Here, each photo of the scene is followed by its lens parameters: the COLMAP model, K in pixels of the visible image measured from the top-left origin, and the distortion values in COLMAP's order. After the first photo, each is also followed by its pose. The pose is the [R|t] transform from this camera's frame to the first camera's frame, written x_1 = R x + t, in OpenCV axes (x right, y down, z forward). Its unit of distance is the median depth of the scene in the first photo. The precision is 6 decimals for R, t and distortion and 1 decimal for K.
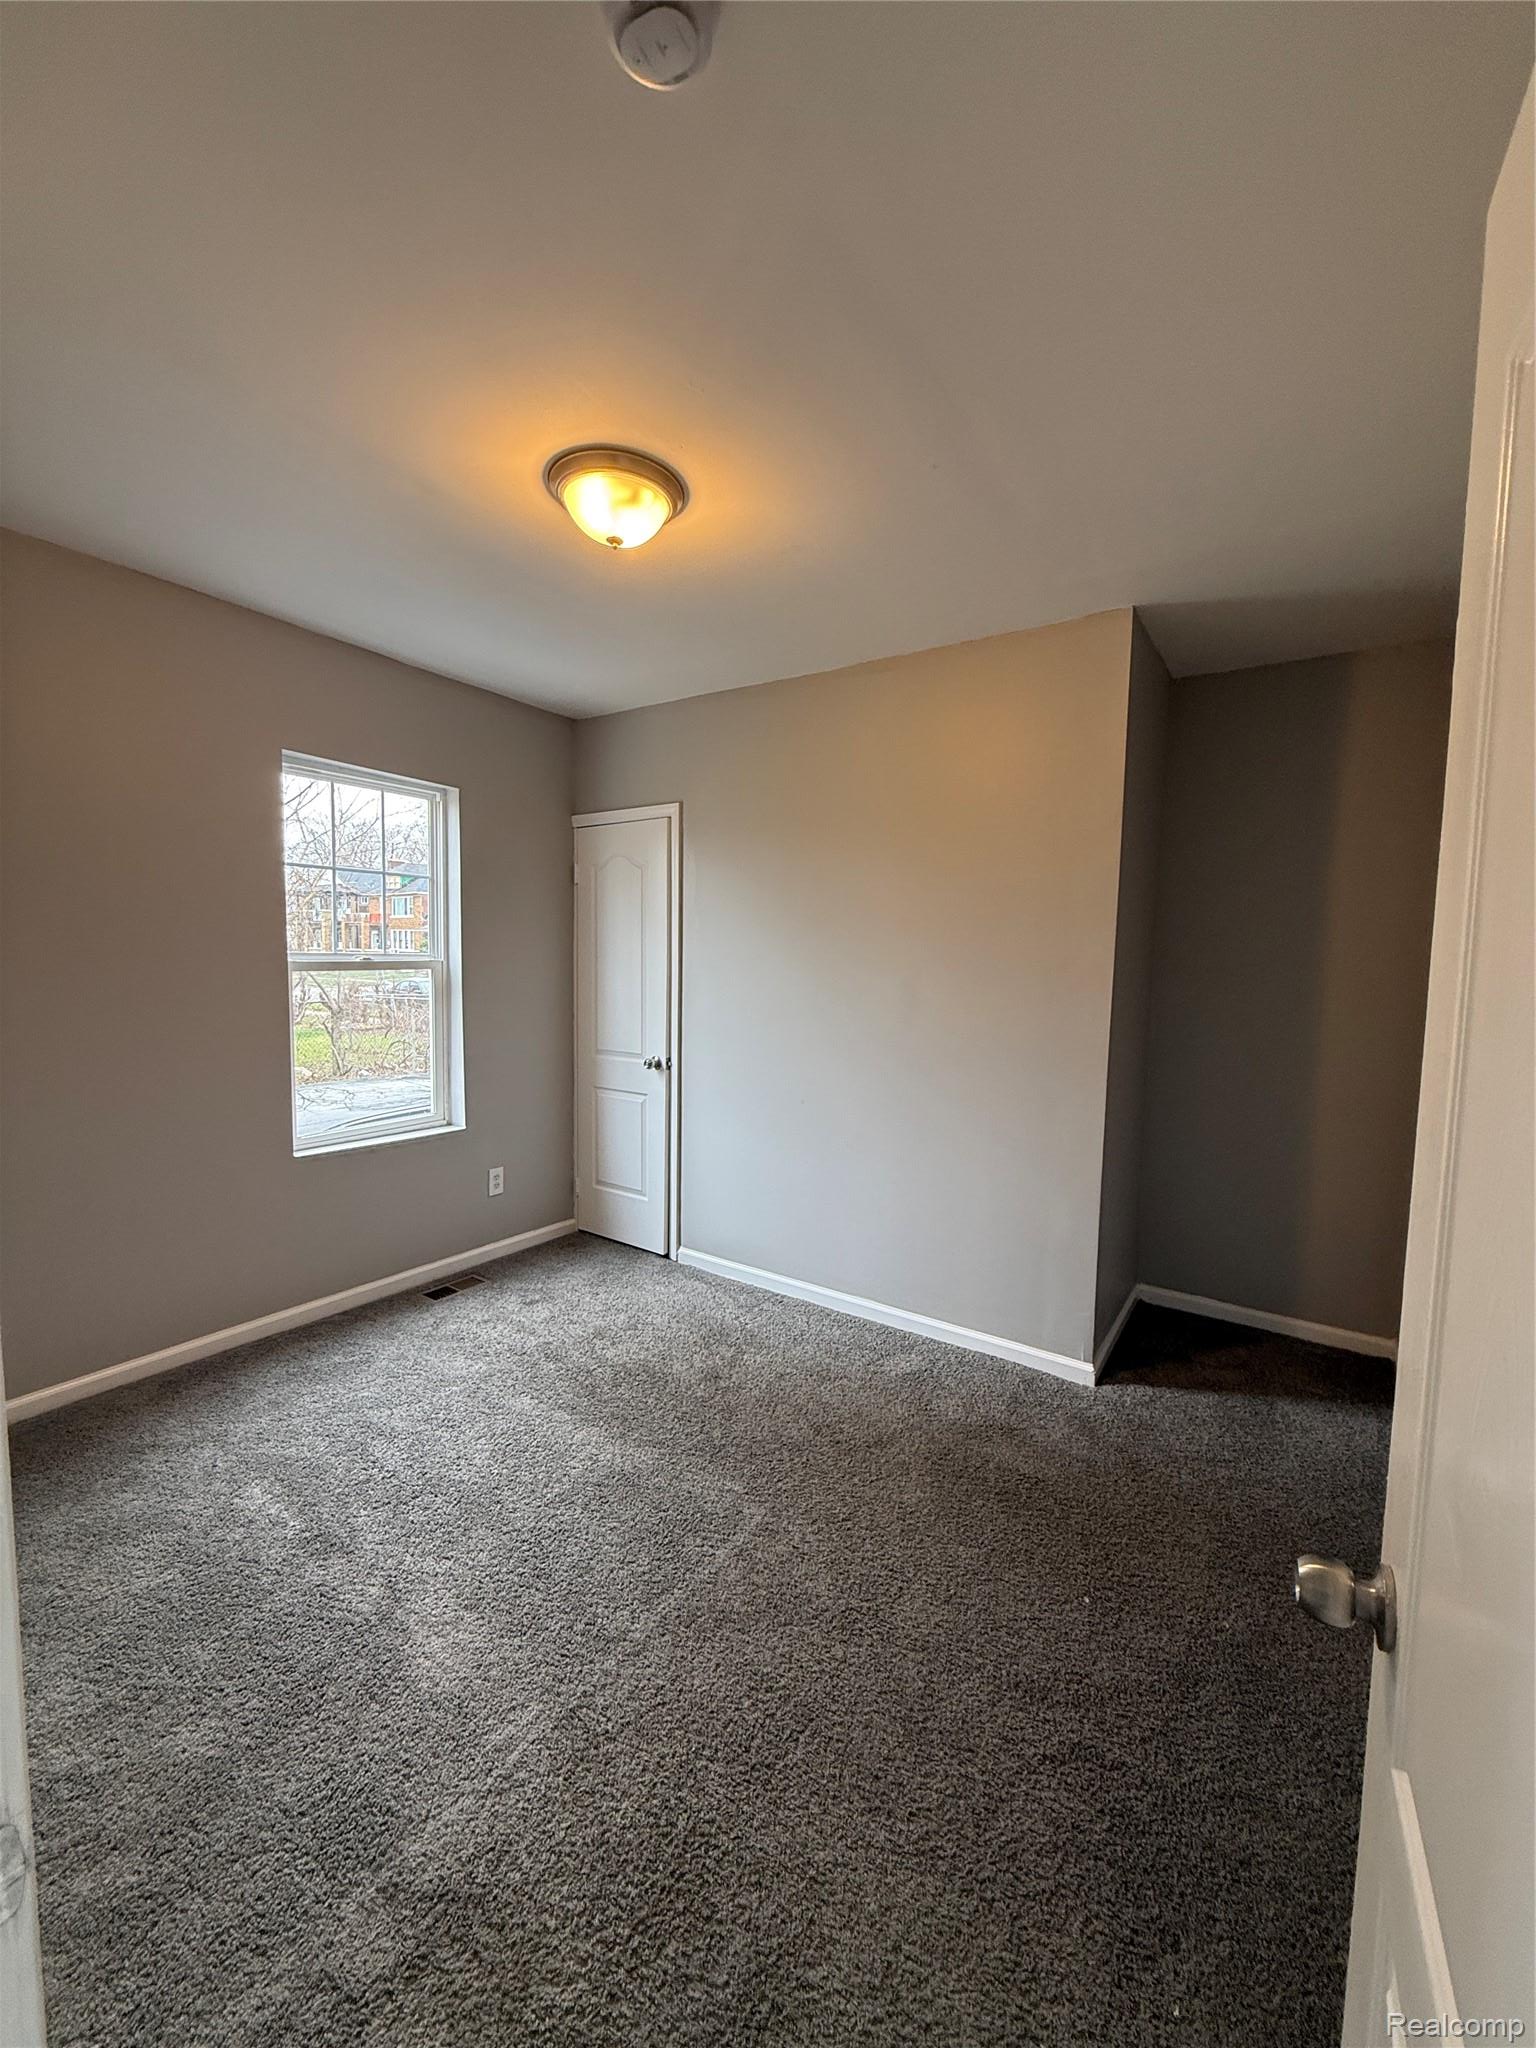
lens RADIAL K [[813.1, 0, 768.0], [0, 813.1, 1024.0], [0, 0, 1]] dist [0.000144, 0.000140]
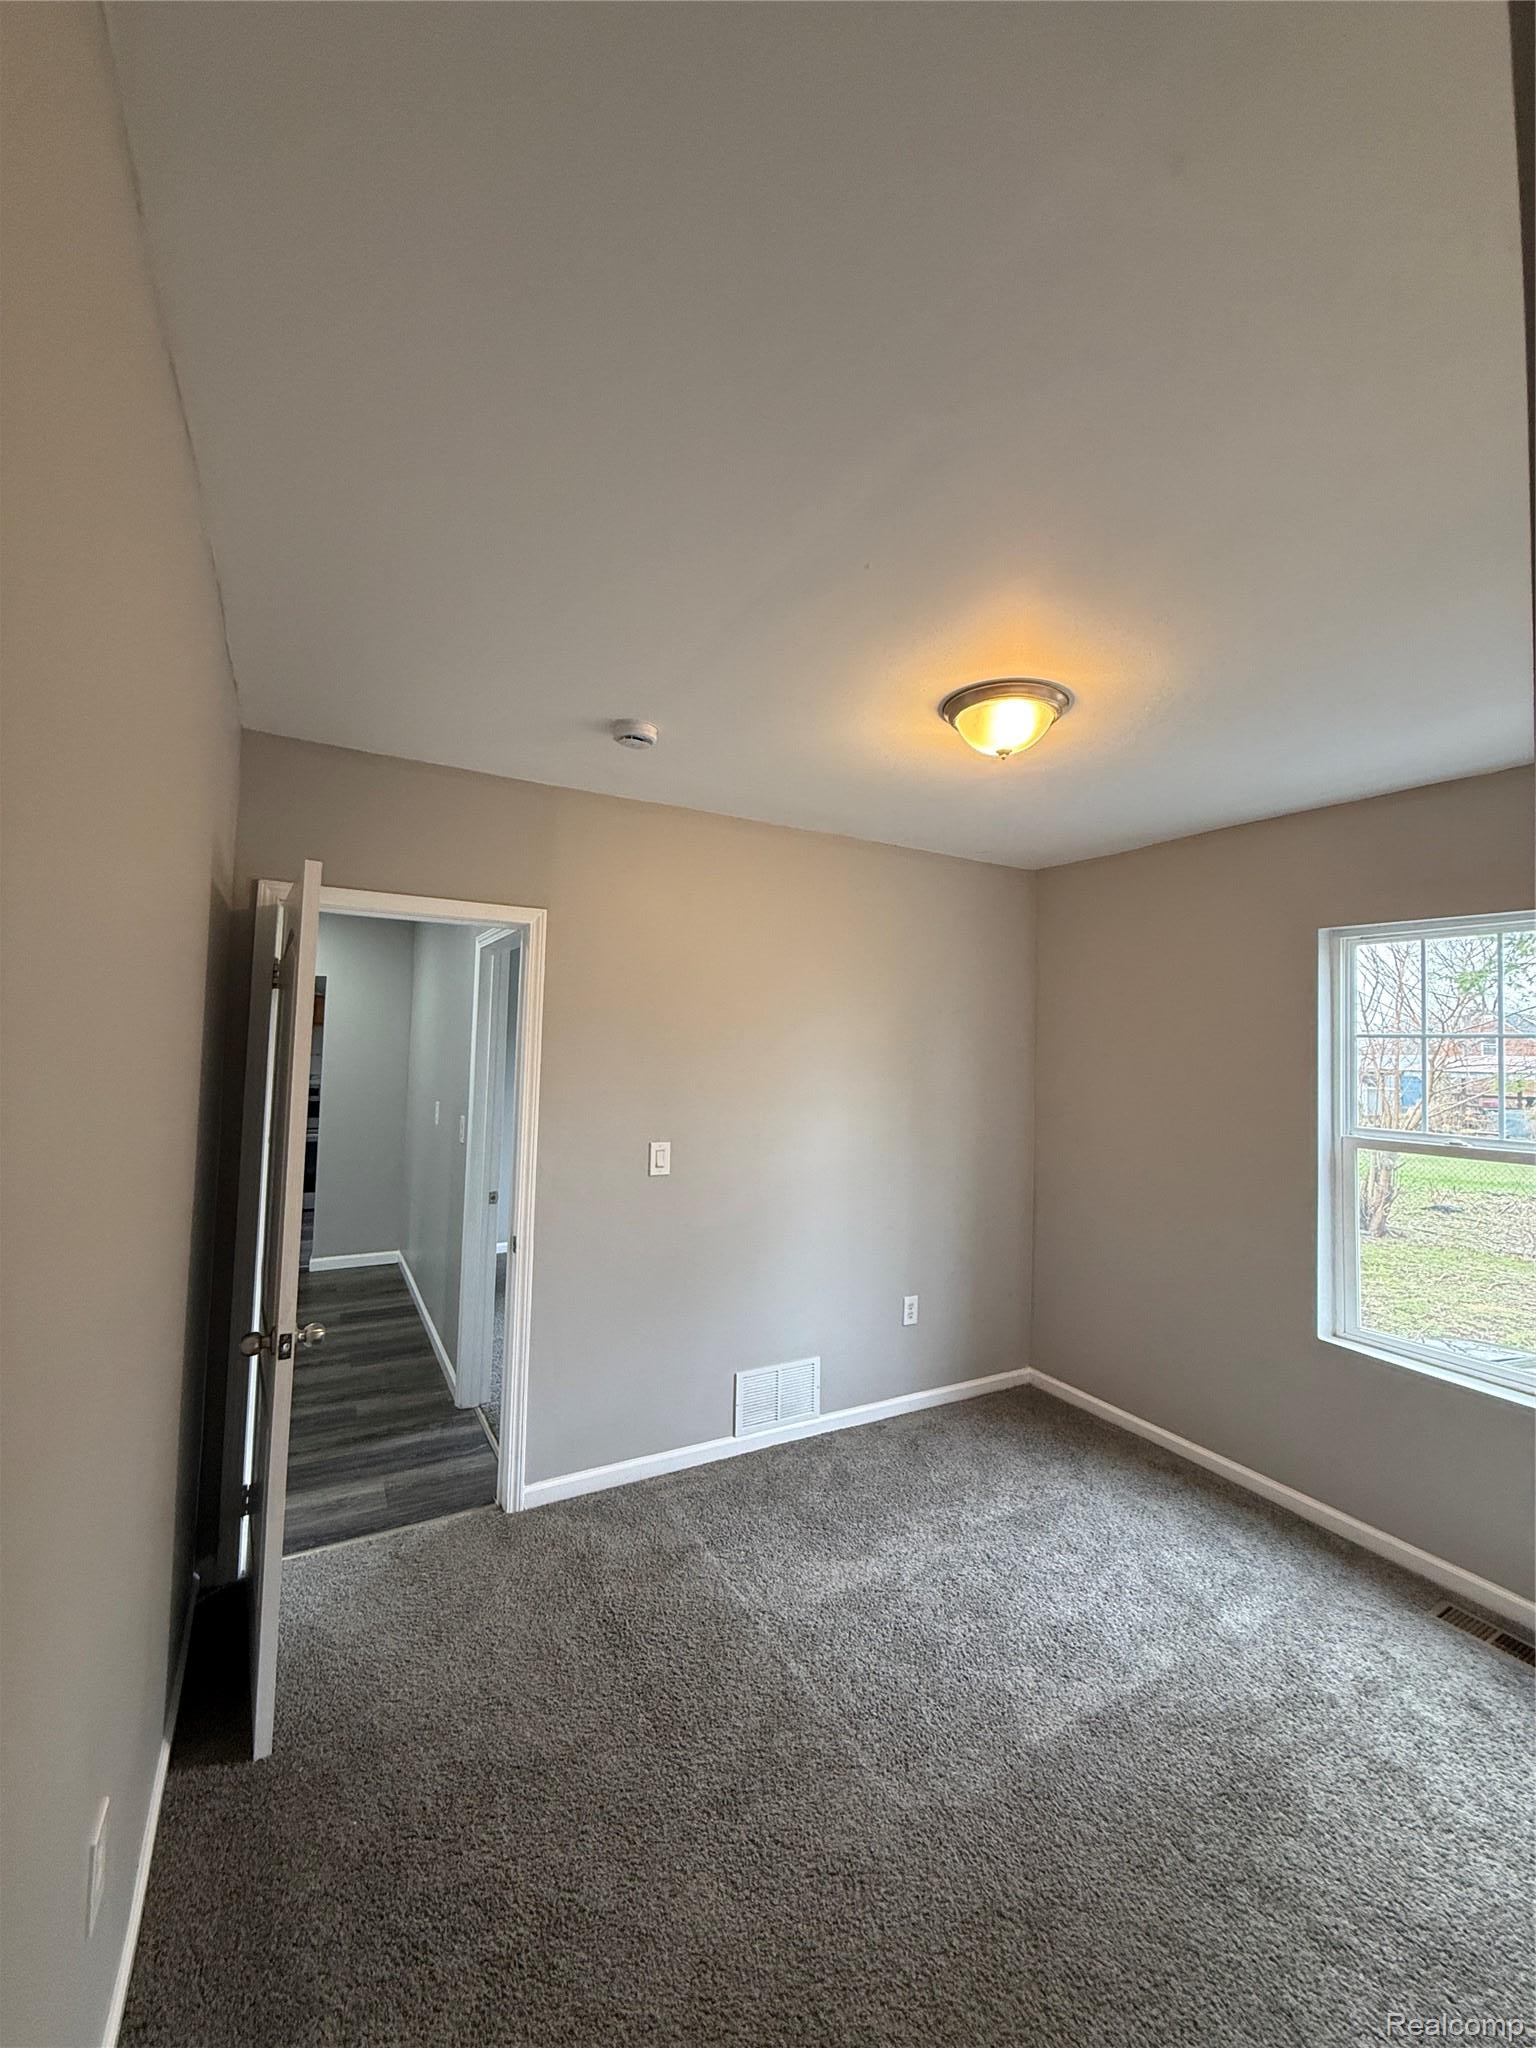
lens RADIAL K [[813.1, 0, 768.0], [0, 813.1, 1024.0], [0, 0, 1]] dist [0.000144, 0.000140]
pose [[-0.440872, -0.061769, -0.895442, 0.761922], [-0.110830, 0.993741, -0.013983, -0.156977], [0.890701, 0.093077, -0.444959, 1.041380]]
